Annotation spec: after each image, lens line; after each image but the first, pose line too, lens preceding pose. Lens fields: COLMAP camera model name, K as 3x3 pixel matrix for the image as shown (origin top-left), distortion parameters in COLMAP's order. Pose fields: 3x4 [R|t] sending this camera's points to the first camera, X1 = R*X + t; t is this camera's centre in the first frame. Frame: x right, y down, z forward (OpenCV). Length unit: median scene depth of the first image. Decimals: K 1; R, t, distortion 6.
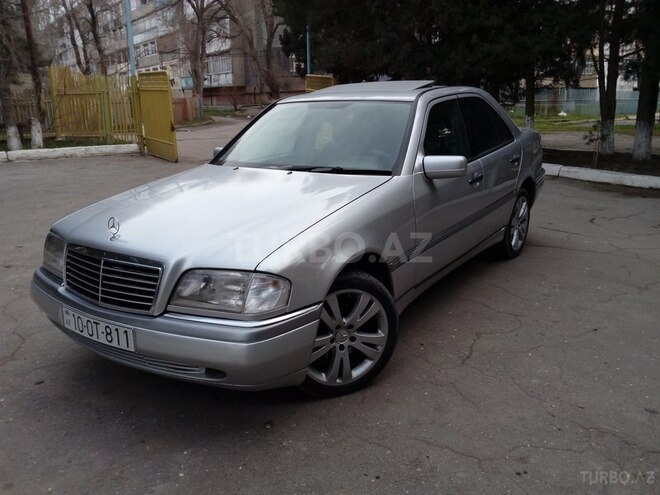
lens RADIAL K [[541.7, 0, 338.1], [0, 541.7, 248.6], [0, 0, 1]] dist [0.087111, -0.175752]
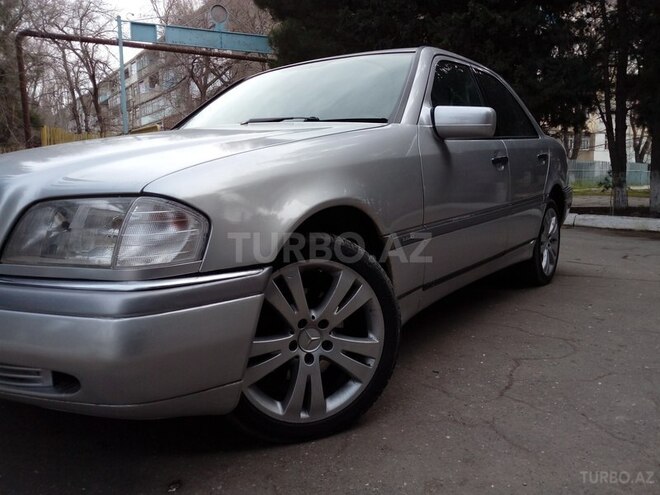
lens RADIAL K [[541.7, 0, 338.1], [0, 541.7, 248.6], [0, 0, 1]] dist [0.087111, -0.175752]
pose [[0.999988, -0.002209, -0.004291, 0.041311], [0.001573, 0.989723, -0.142988, 0.142526], [0.004562, 0.142980, 0.989715, 0.360397]]
